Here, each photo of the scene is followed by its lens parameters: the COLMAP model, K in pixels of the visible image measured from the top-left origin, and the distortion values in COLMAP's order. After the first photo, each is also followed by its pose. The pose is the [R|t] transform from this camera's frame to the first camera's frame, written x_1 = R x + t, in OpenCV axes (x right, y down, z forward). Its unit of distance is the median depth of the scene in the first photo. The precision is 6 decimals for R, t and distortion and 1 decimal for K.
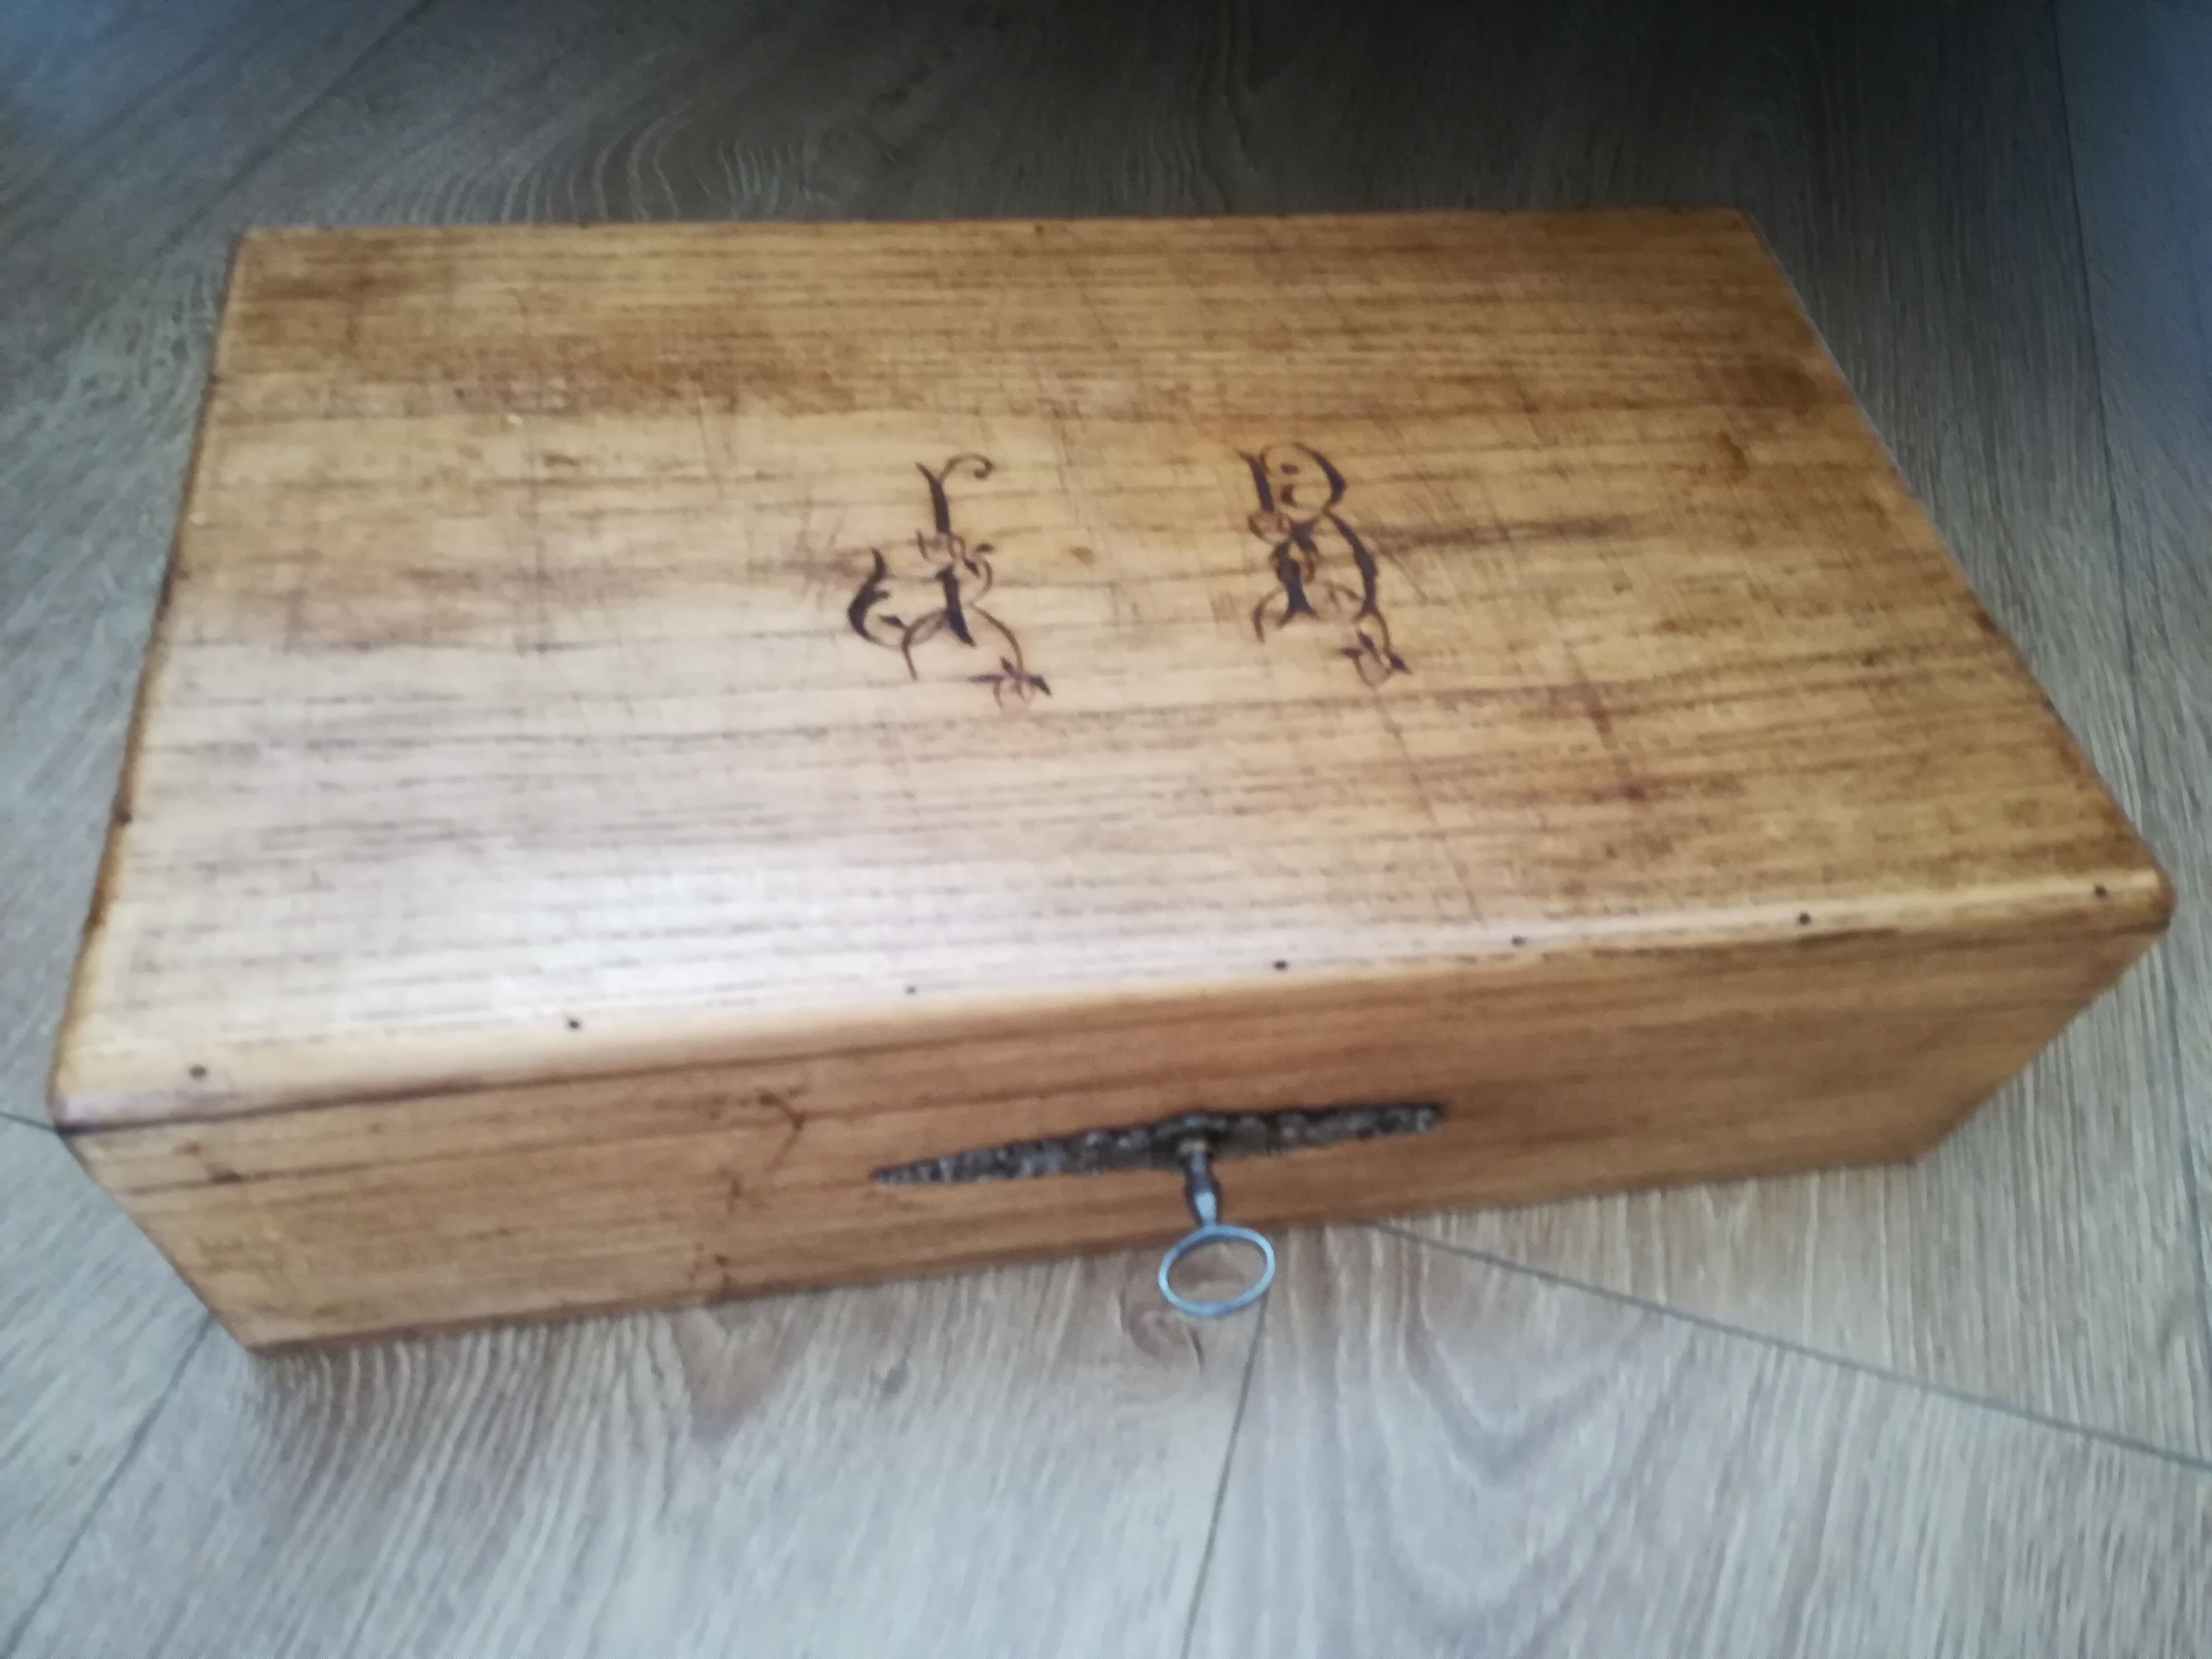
lens RADIAL K [[1732.6, 0, 1106.0], [0, 1732.6, 829.5], [0, 0, 1]] dist [0.034154, -0.005316]
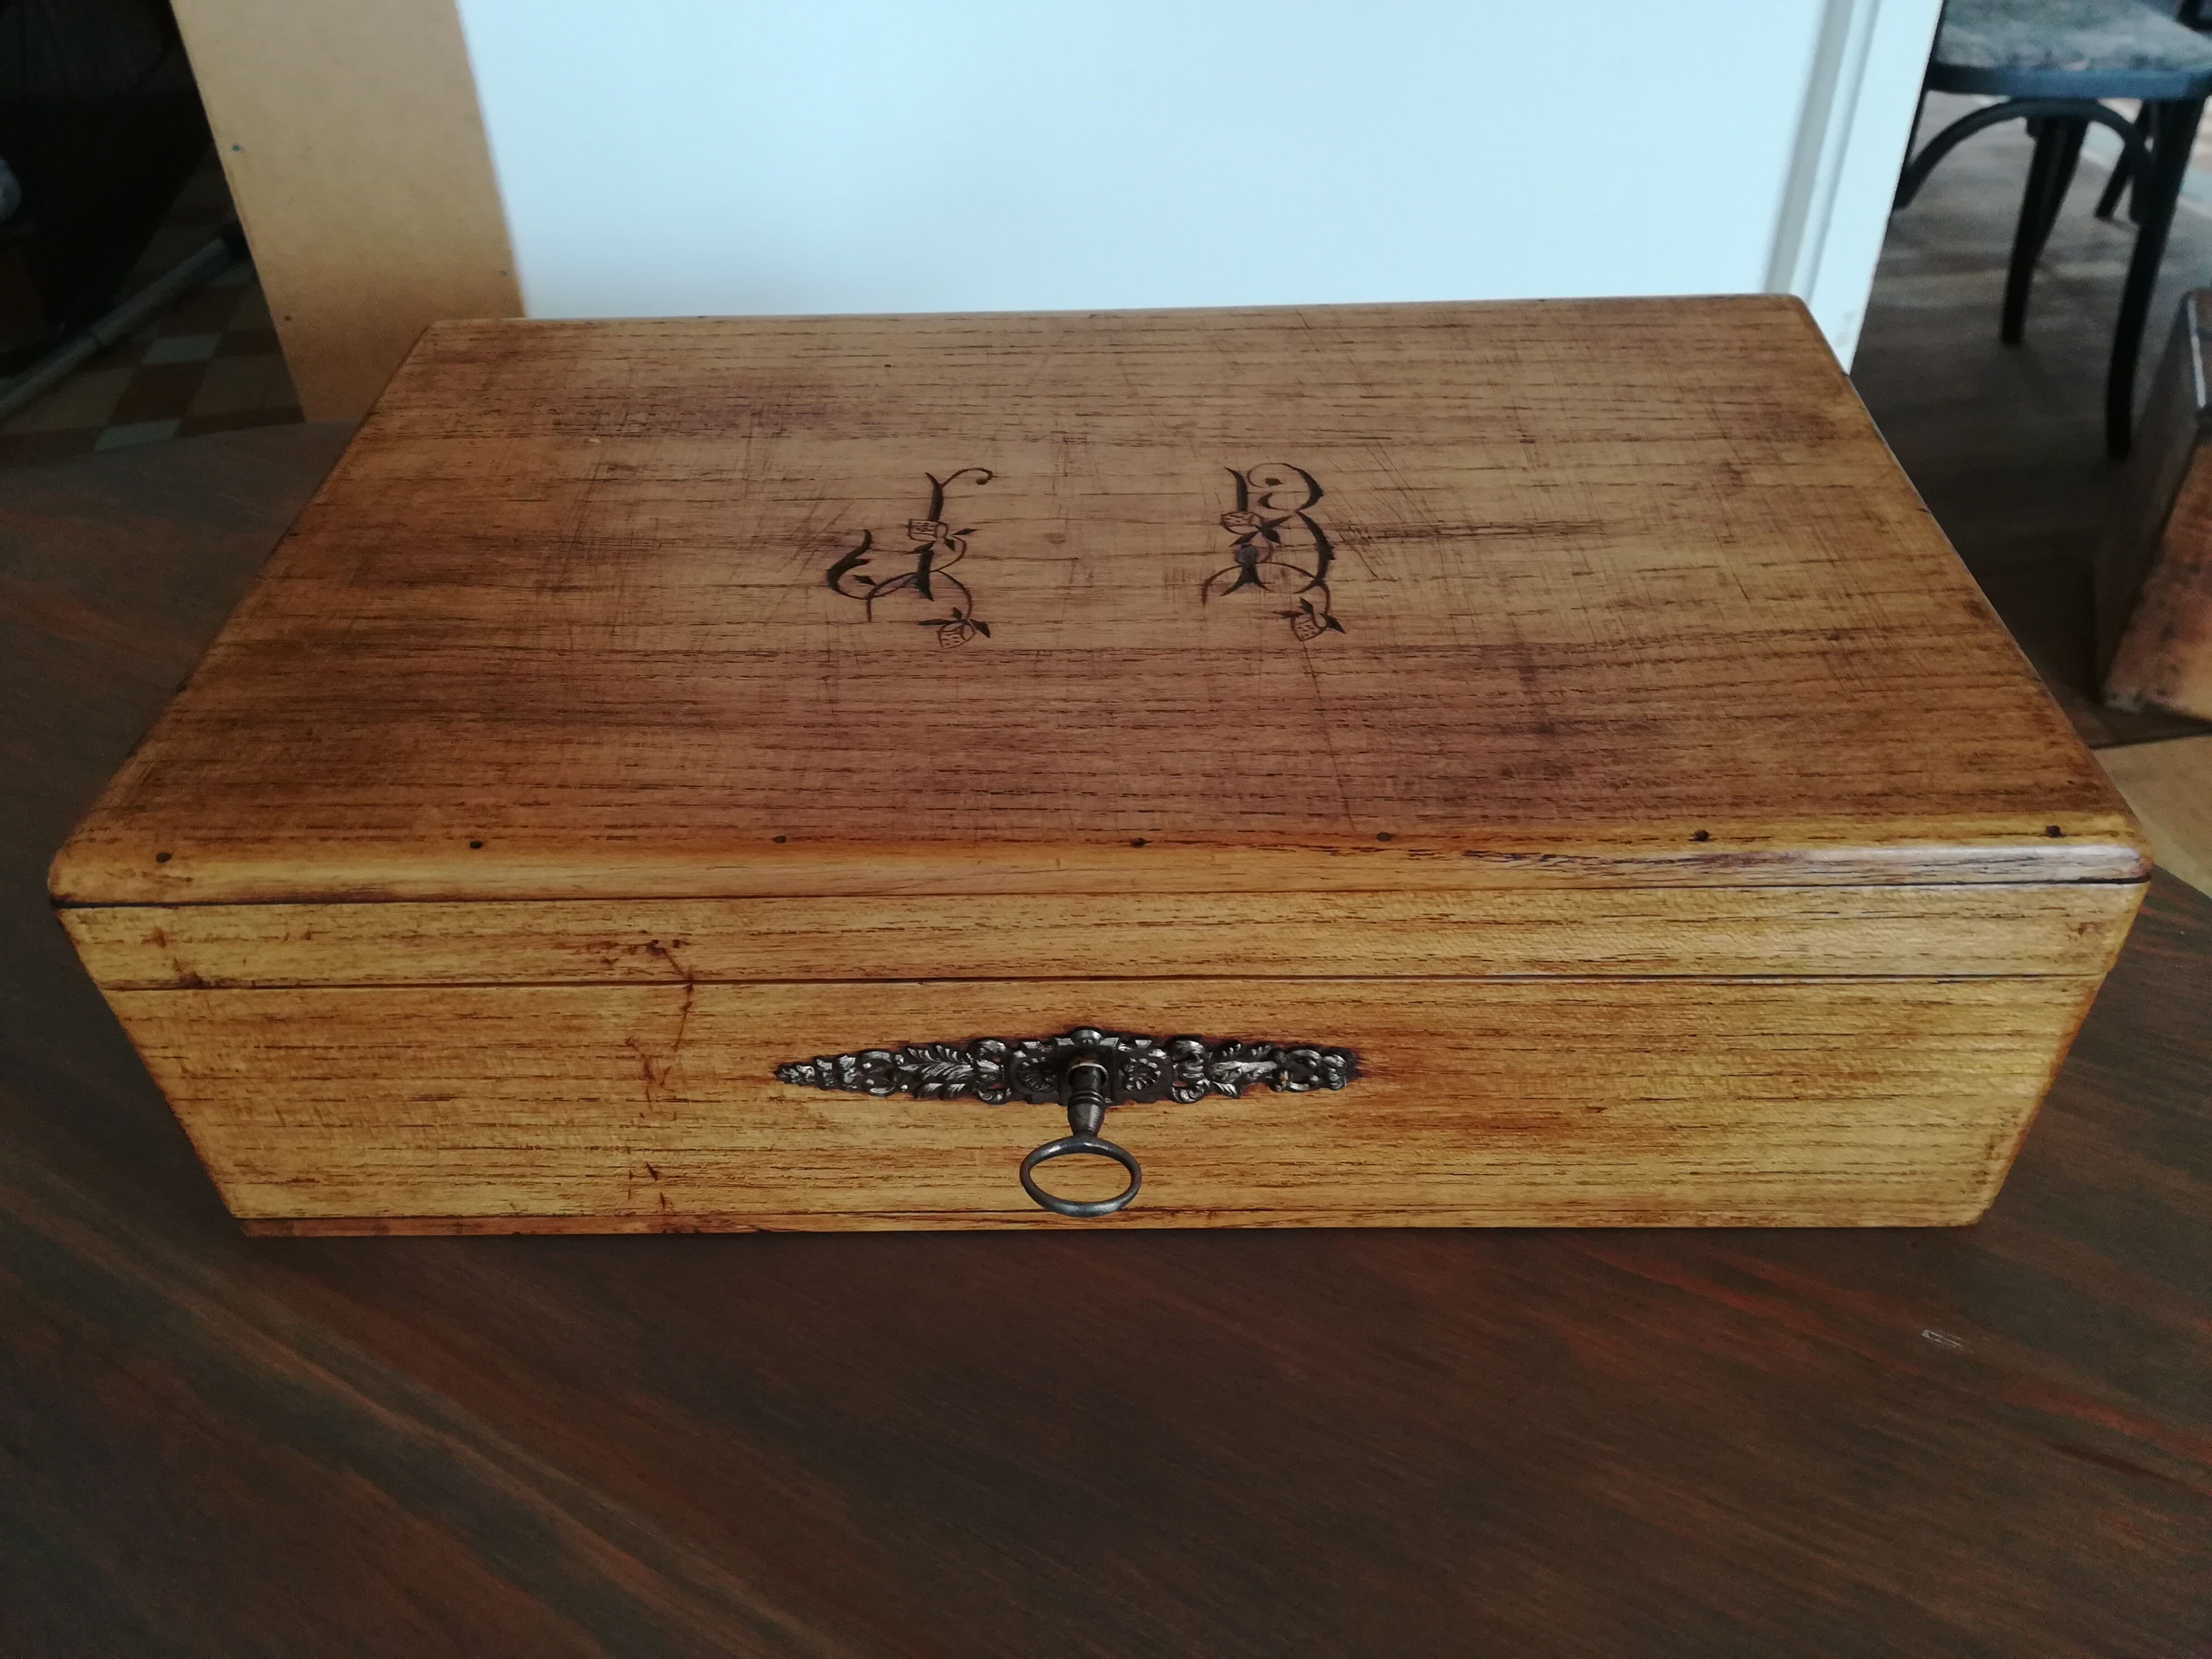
lens RADIAL K [[1757.1, 0, 1106.0], [0, 1757.1, 829.5], [0, 0, 1]] dist [0.024317, 0.002339]
pose [[0.976771, 0.027484, -0.212515, 0.258266], [-0.073090, 0.974999, -0.209847, 0.247615], [0.201434, 0.220505, 0.954359, 0.007692]]
